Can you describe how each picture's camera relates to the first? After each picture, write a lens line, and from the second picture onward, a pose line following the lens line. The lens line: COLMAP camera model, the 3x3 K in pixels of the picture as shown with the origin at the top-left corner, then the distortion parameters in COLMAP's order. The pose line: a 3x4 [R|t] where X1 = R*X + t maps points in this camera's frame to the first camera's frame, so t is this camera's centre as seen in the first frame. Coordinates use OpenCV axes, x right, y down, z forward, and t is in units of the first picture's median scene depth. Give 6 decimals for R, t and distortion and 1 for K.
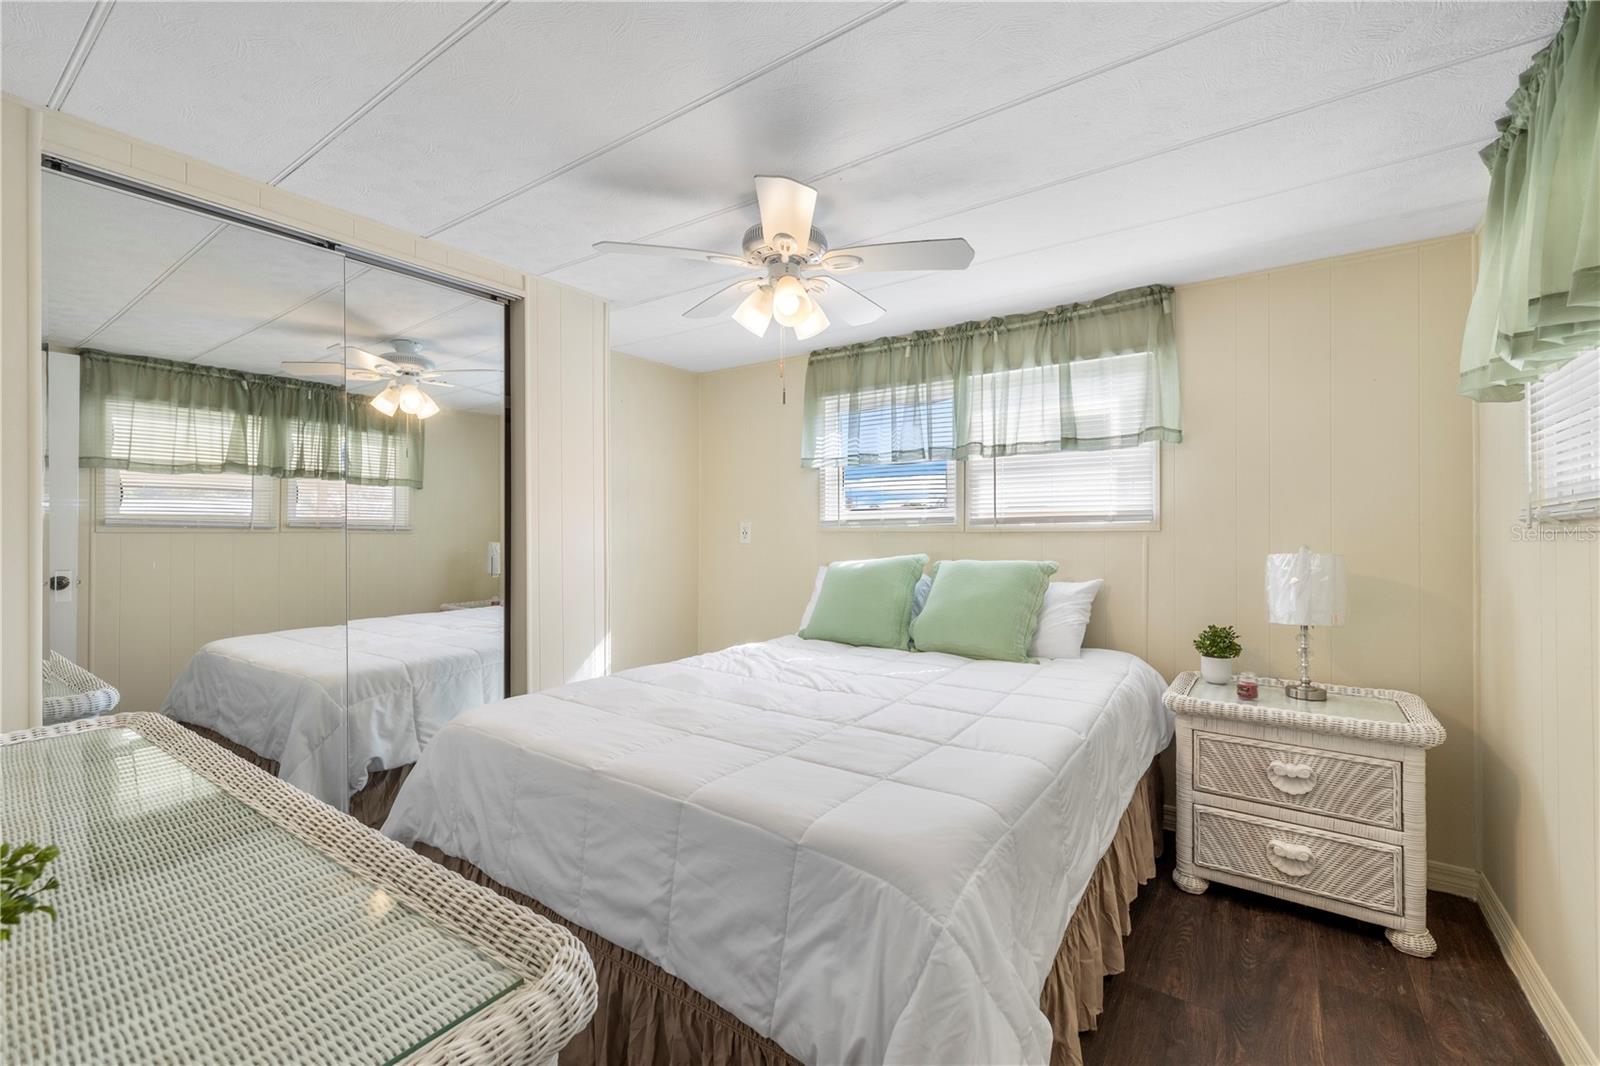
lens RADIAL K [[682.8, 0, 801.0], [0, 682.8, 528.2], [0, 0, 1]] dist [0.002544, -0.000610]
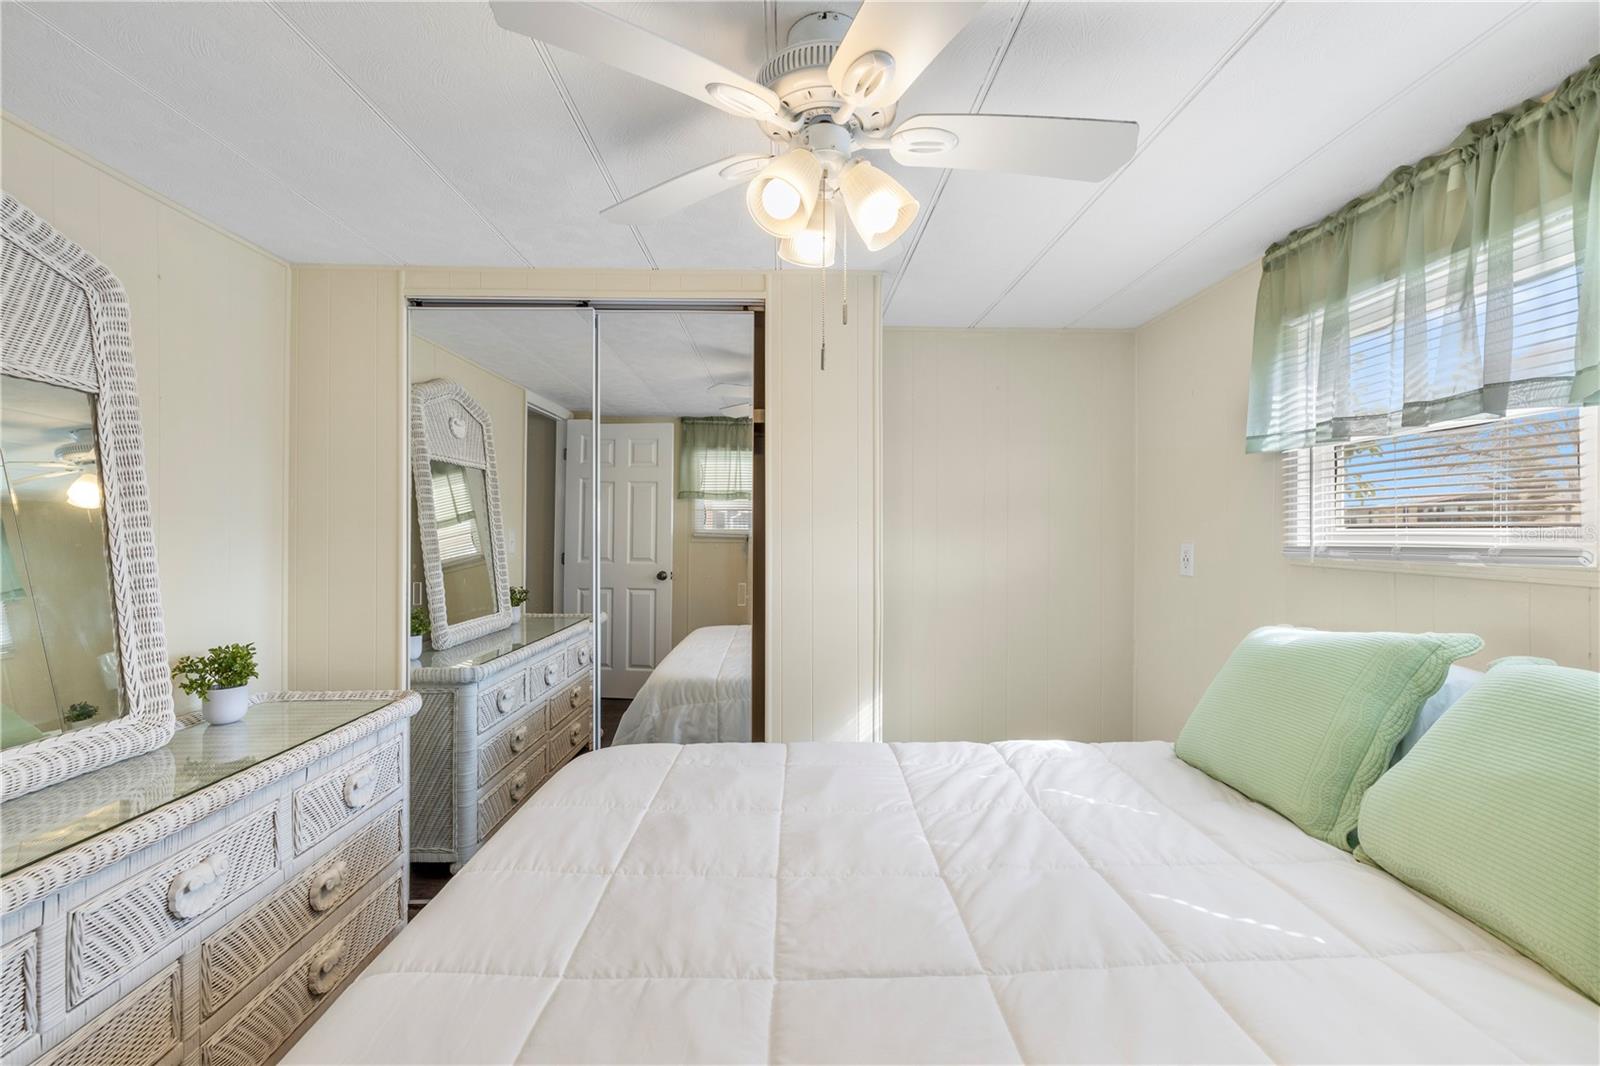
lens RADIAL K [[682.8, 0, 804.0], [0, 682.8, 535.0], [0, 0, 1]] dist [0.002544, -0.000610]
pose [[0.596434, 0.004306, -0.802651, 0.256214], [0.000725, 0.999982, 0.005903, -0.024751], [0.802662, -0.004102, 0.596420, 0.372193]]
